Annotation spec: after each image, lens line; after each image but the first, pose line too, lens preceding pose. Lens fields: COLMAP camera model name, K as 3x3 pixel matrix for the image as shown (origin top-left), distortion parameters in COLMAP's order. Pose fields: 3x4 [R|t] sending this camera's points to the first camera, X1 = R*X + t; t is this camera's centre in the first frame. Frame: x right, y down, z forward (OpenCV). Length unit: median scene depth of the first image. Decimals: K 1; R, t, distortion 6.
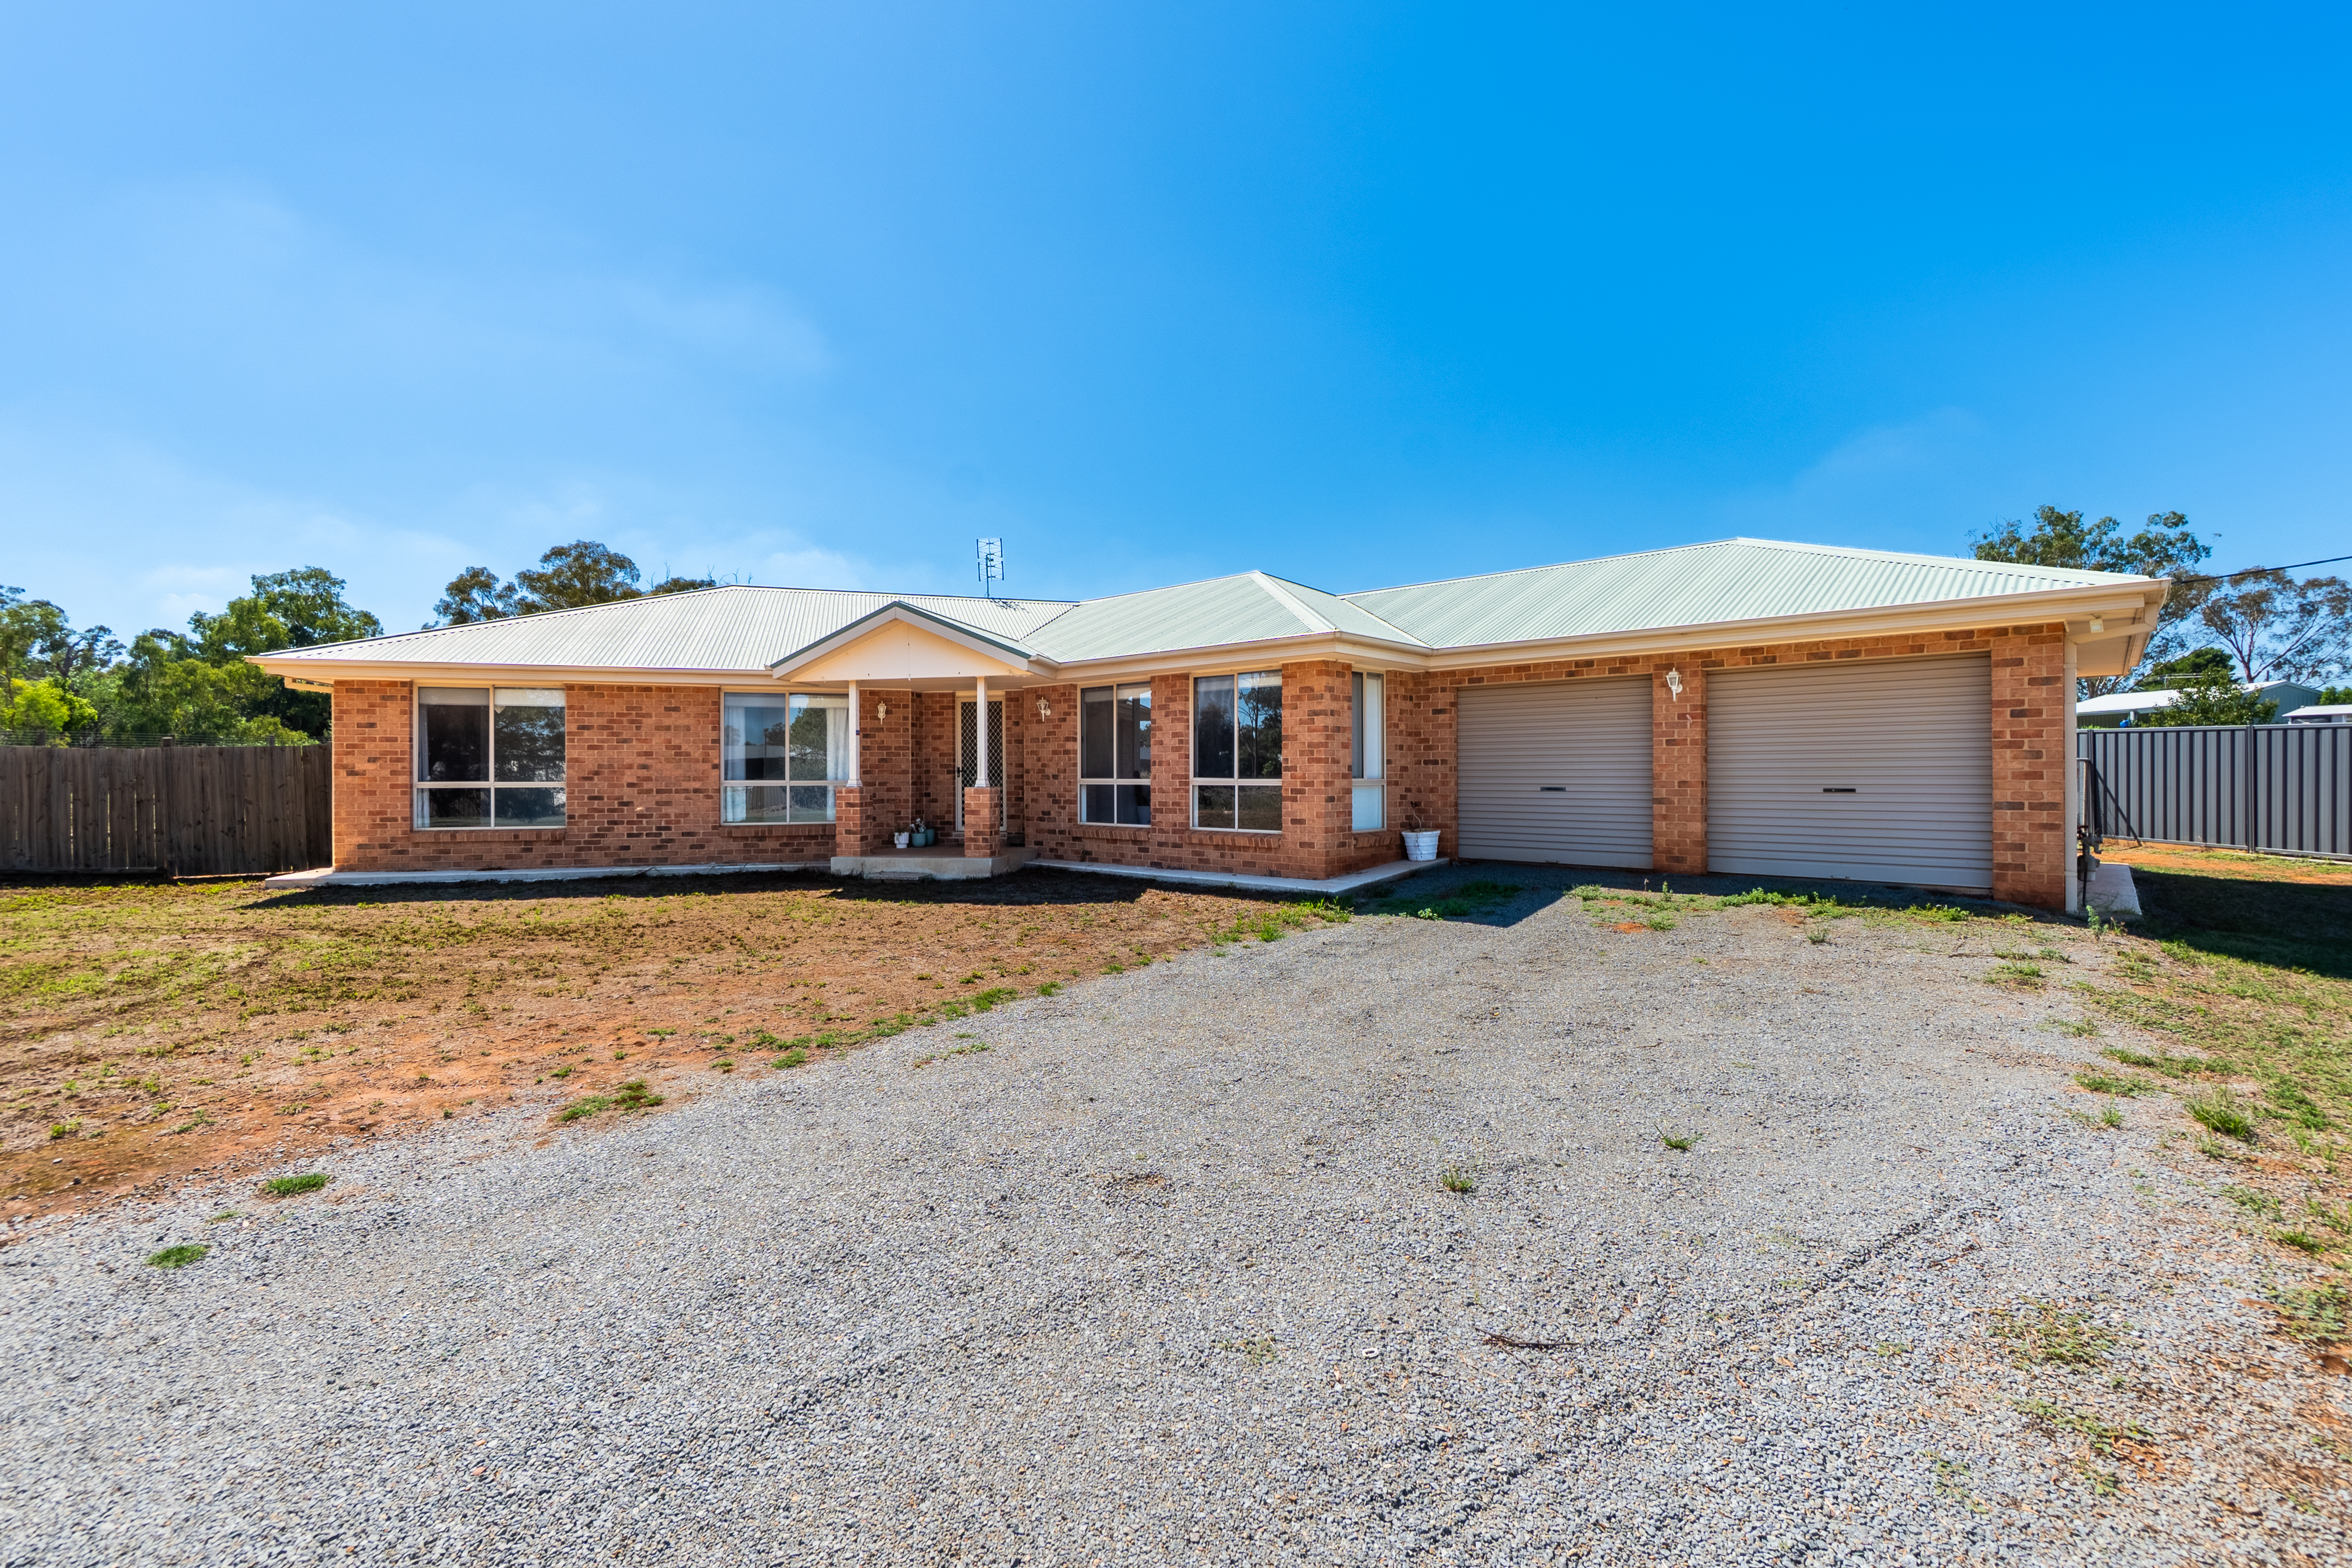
lens RADIAL K [[1008.1, 0, 1175.4], [0, 1008.1, 790.4], [0, 0, 1]] dist [-0.007312, 0.000322]
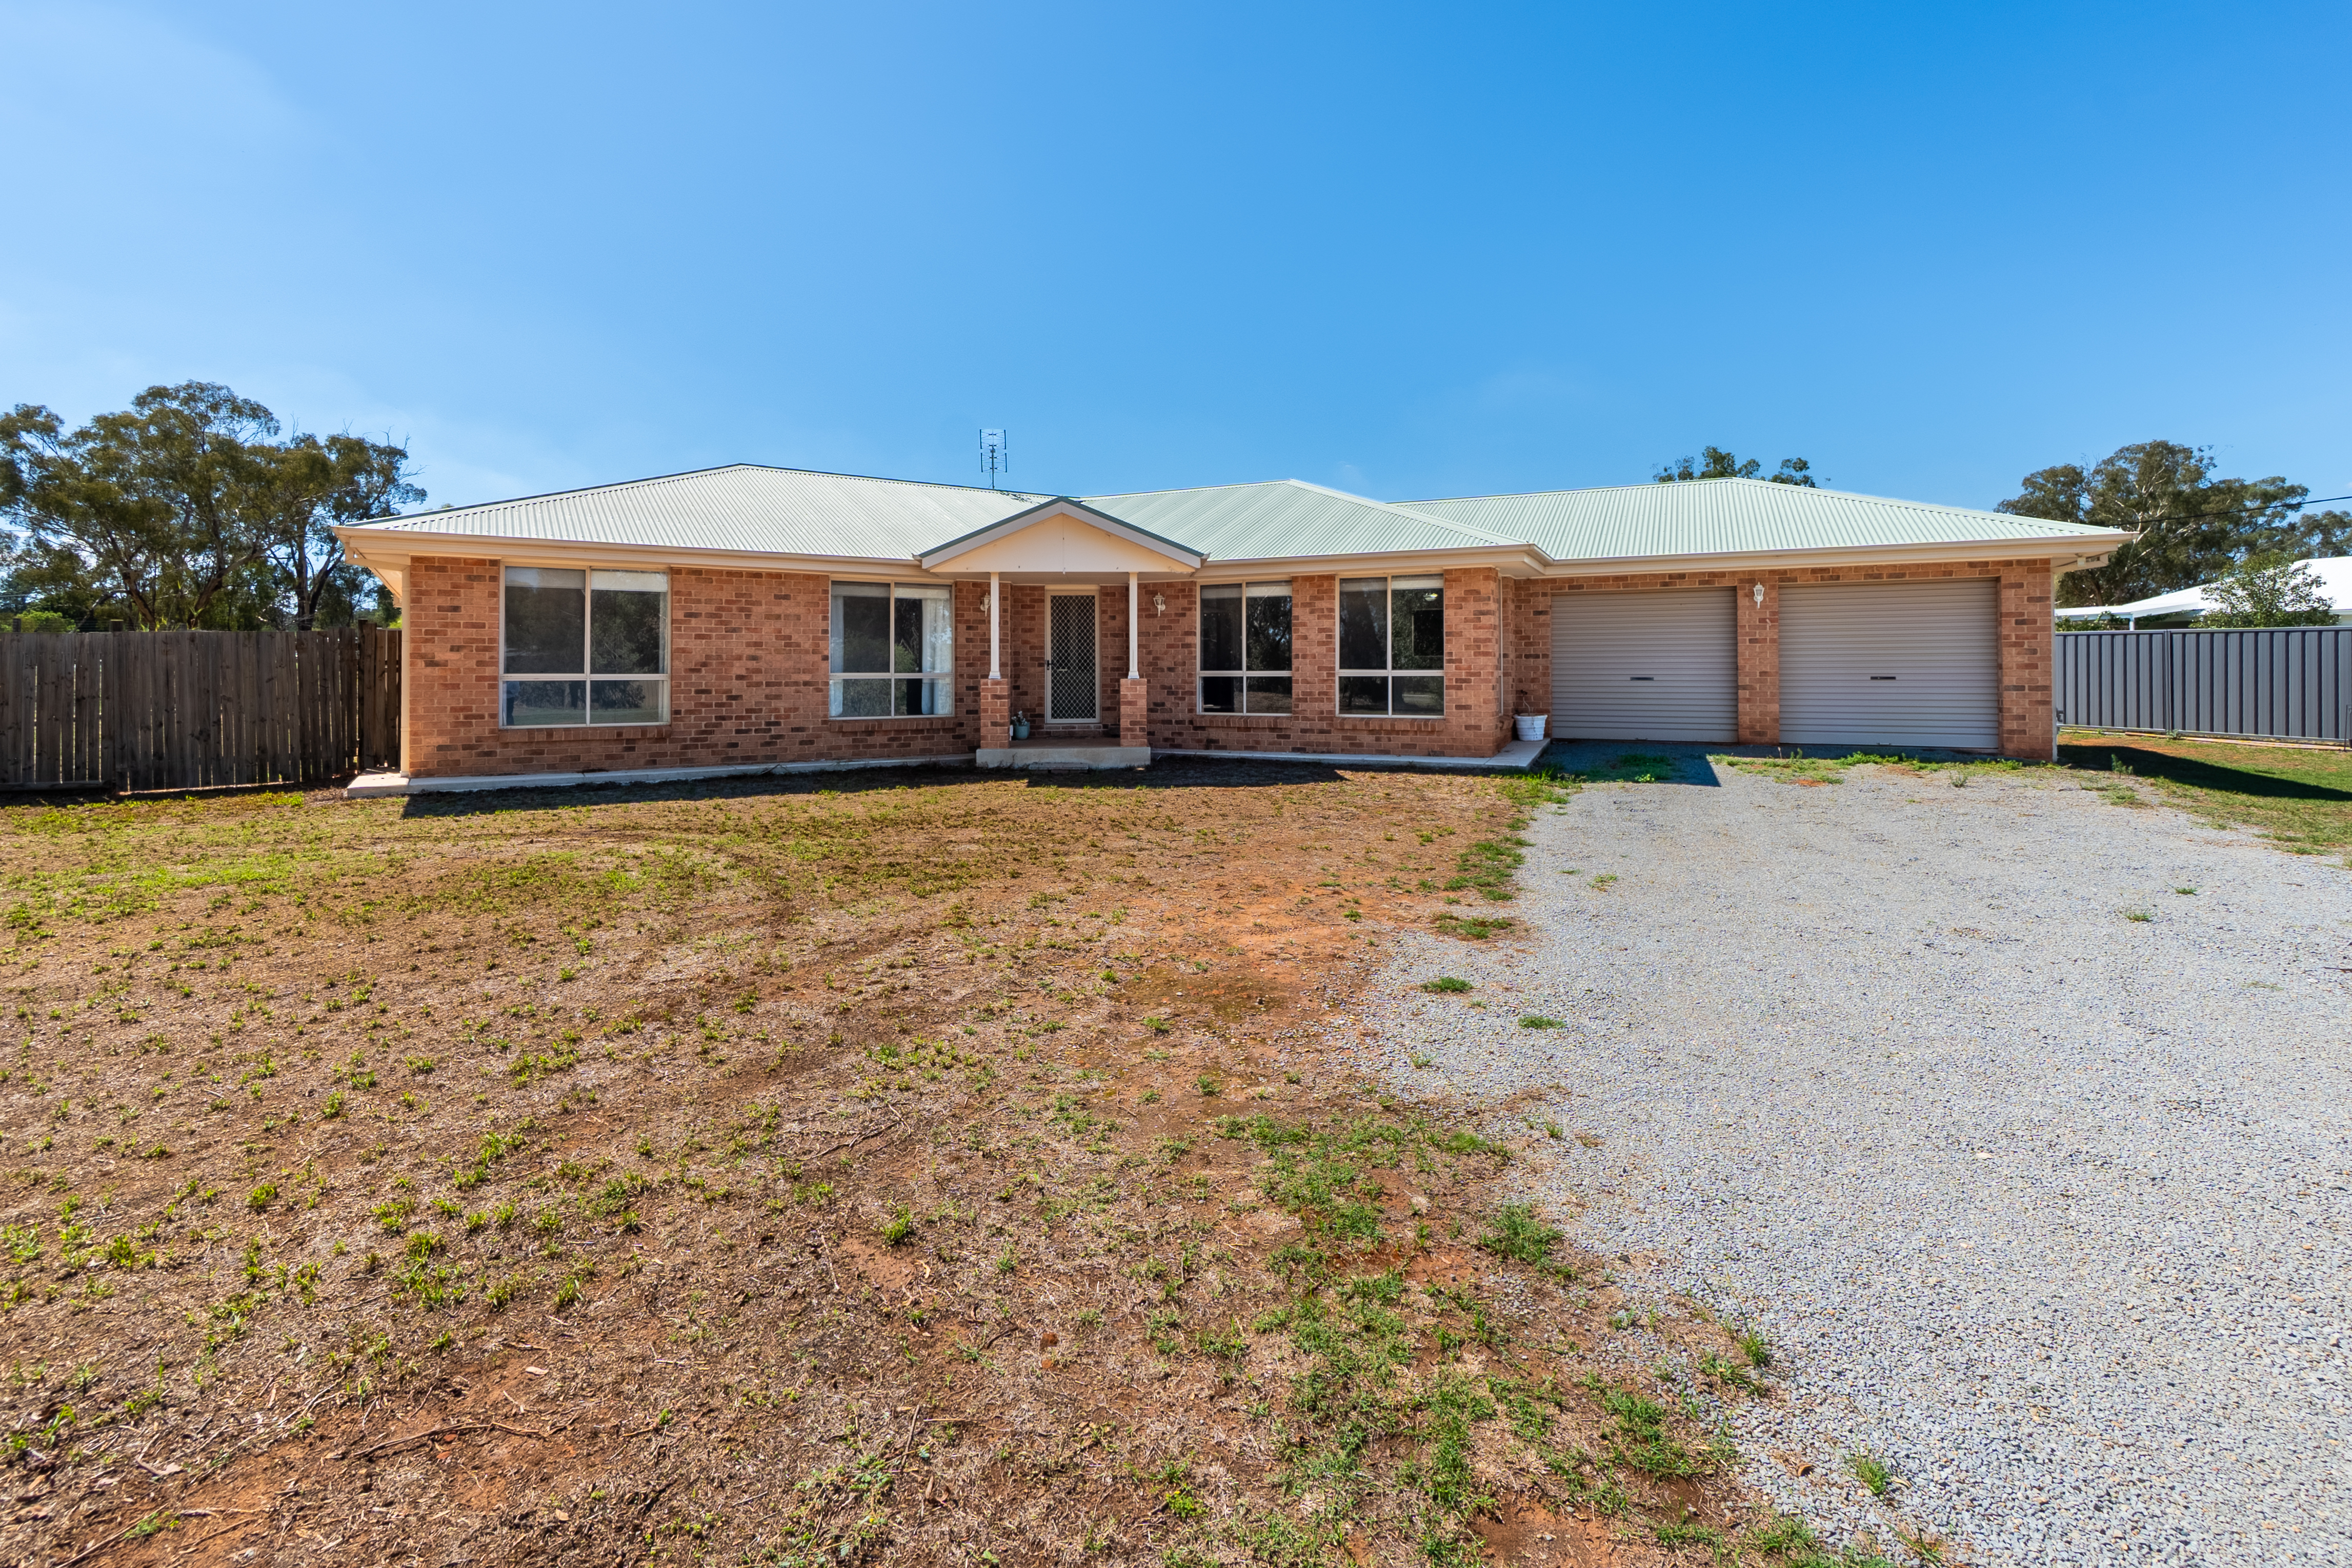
lens RADIAL K [[1008.1, 0, 1251.1], [0, 1008.1, 684.5], [0, 0, 1]] dist [-0.007312, 0.000322]
pose [[0.960772, -0.003296, 0.277319, -0.375845], [0.004271, 0.999987, -0.002914, 0.006383], [-0.277306, 0.003985, 0.960773, -0.029664]]
